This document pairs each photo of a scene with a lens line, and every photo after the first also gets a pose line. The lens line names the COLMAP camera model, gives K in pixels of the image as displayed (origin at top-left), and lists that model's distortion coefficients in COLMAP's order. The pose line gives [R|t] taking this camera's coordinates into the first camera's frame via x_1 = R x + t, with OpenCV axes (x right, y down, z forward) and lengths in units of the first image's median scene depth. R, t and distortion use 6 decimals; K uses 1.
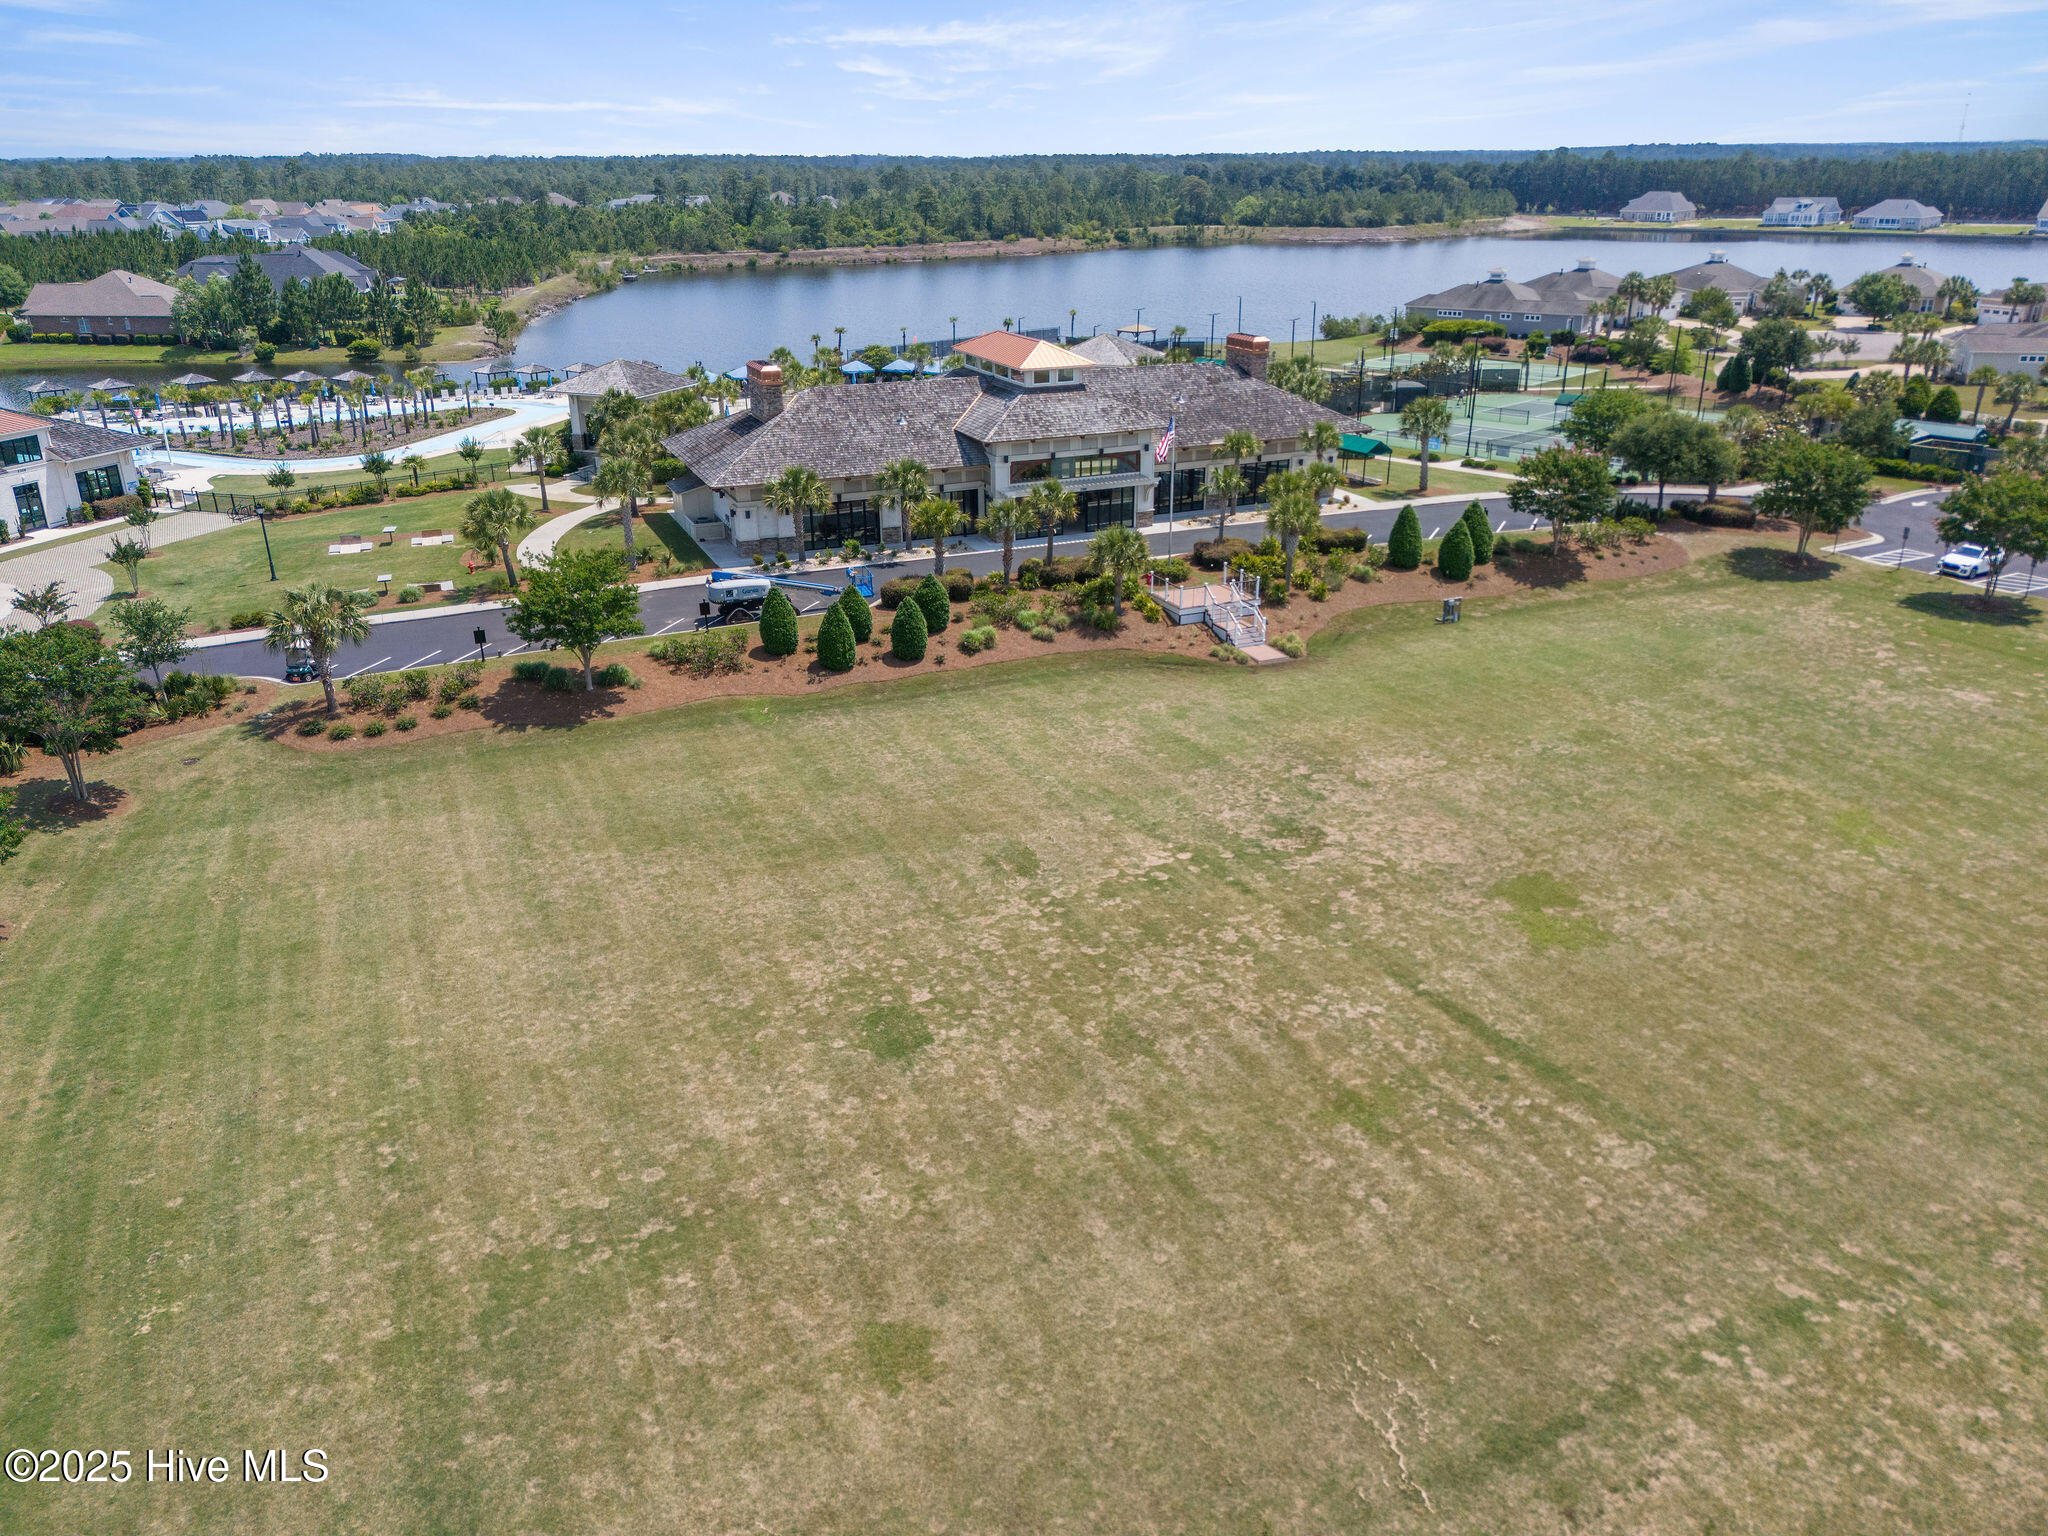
lens RADIAL K [[1488.8, 0, 1024.0], [0, 1488.8, 768.0], [0, 0, 1]] dist [0.060939, -0.062817]
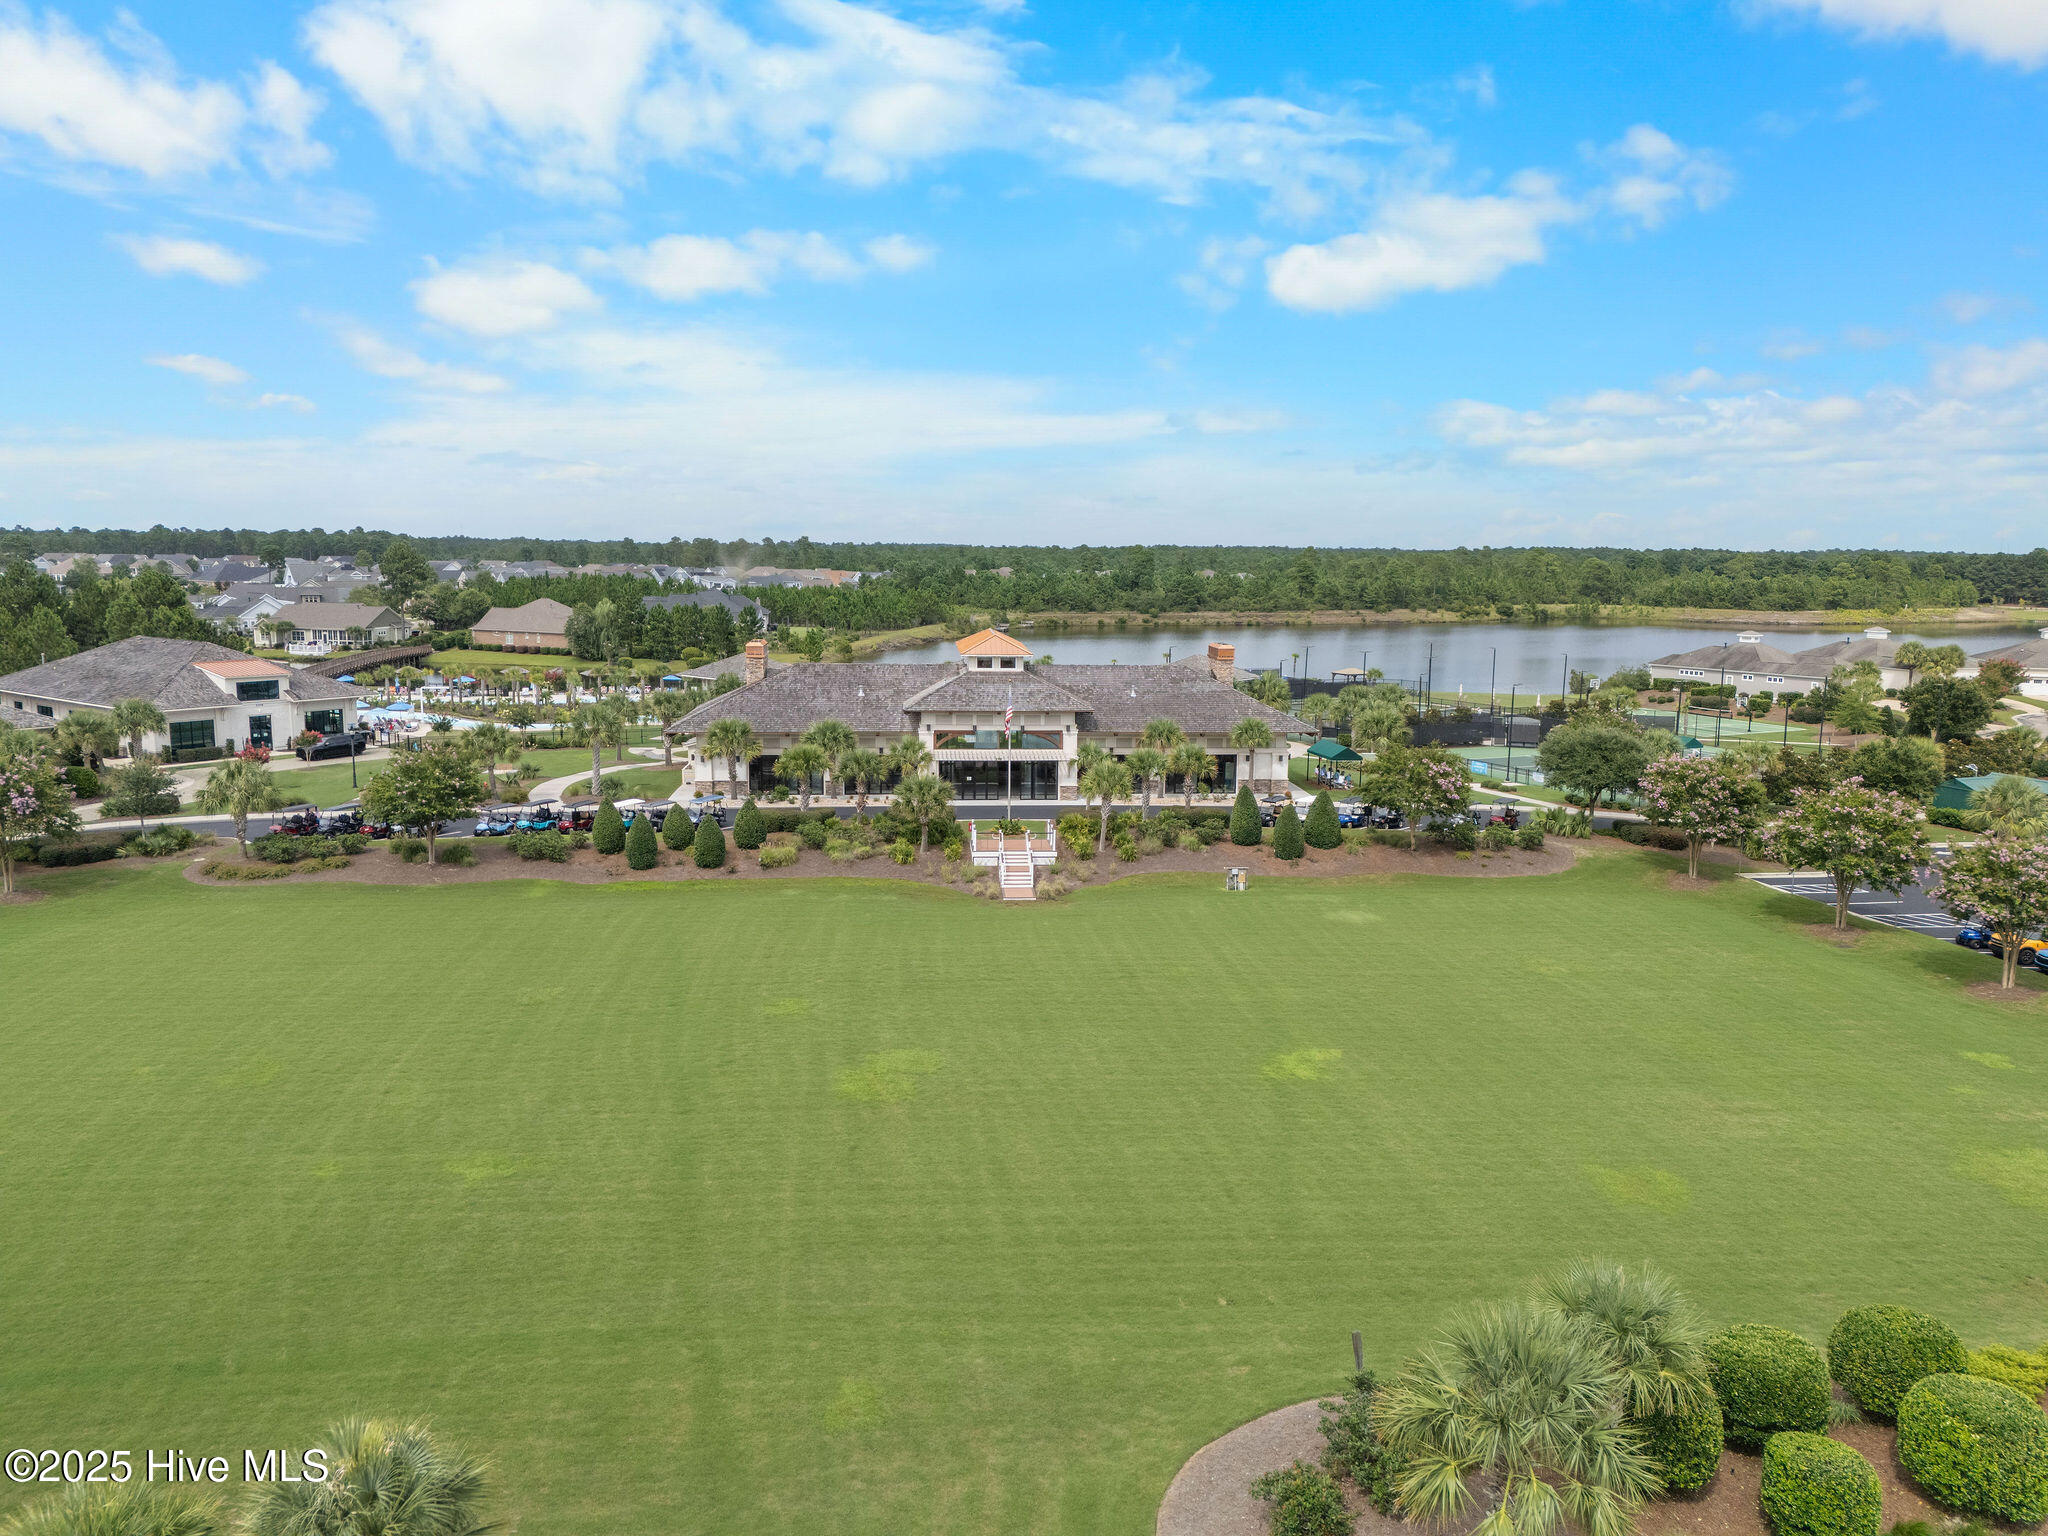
lens RADIAL K [[1488.8, 0, 1024.0], [0, 1488.8, 768.0], [0, 0, 1]] dist [0.060939, -0.062817]
pose [[0.945792, 0.062065, -0.318789, 0.176095], [-0.136807, 0.966371, -0.217742, 0.022928], [0.294554, 0.249551, 0.922476, 0.001209]]
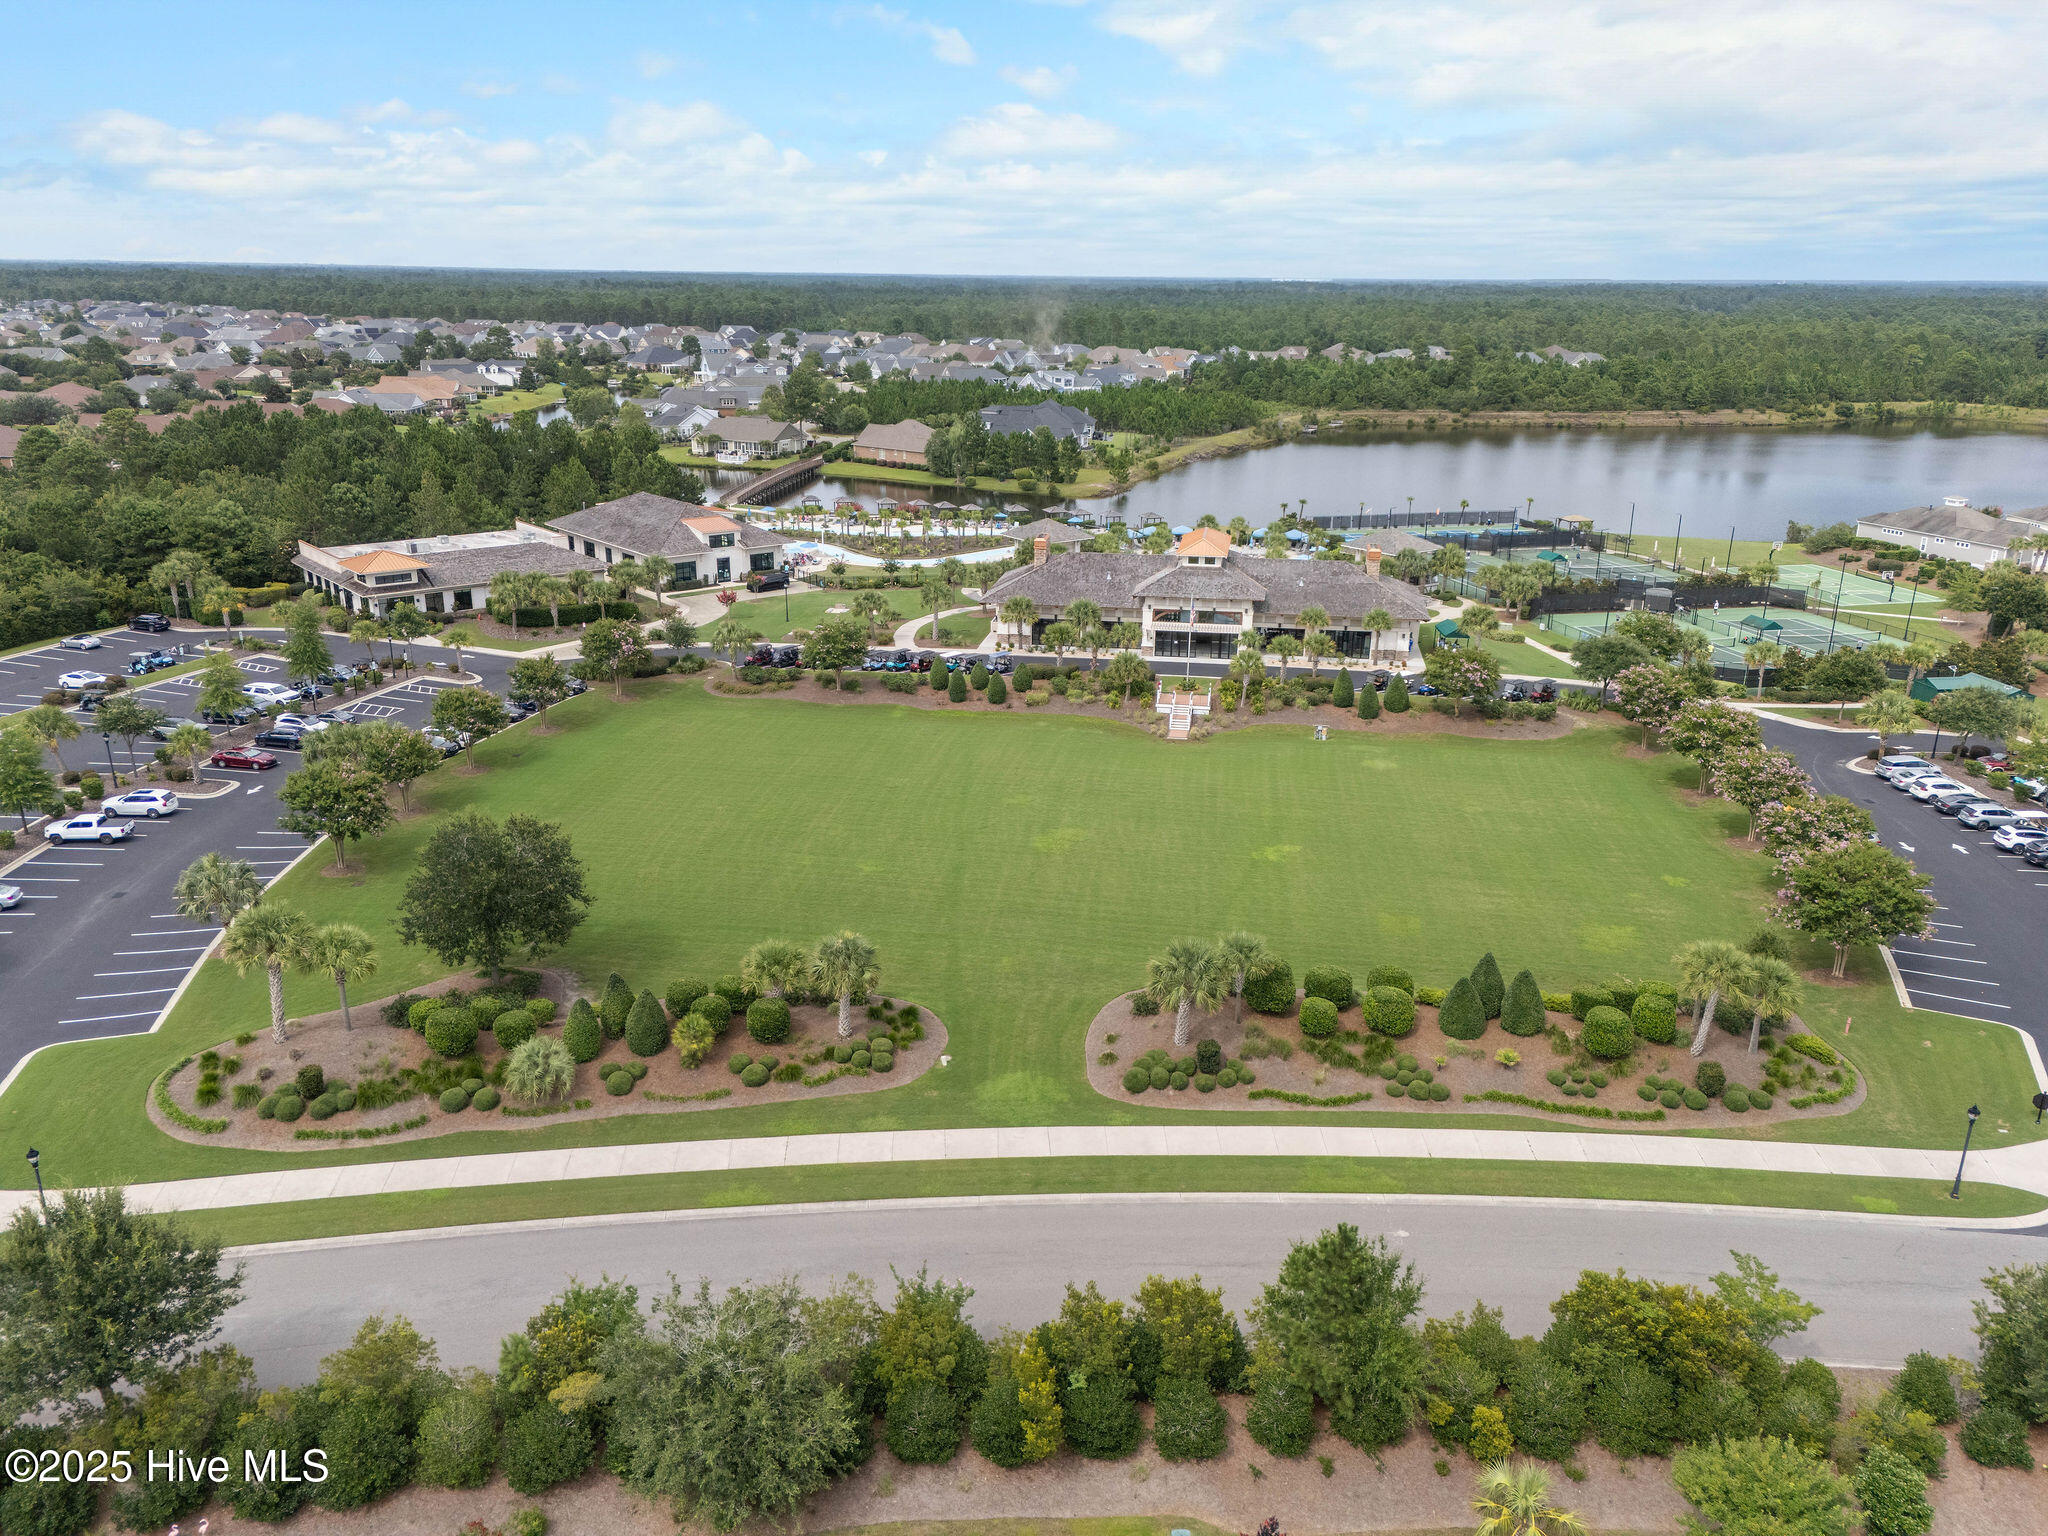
lens RADIAL K [[1488.8, 0, 1024.0], [0, 1488.8, 768.0], [0, 0, 1]] dist [0.060939, -0.062817]
pose [[0.843125, 0.181202, -0.506267, 0.314544], [-0.215944, 0.976353, -0.010172, 0.005431], [0.492452, 0.117902, 0.862317, -0.199078]]
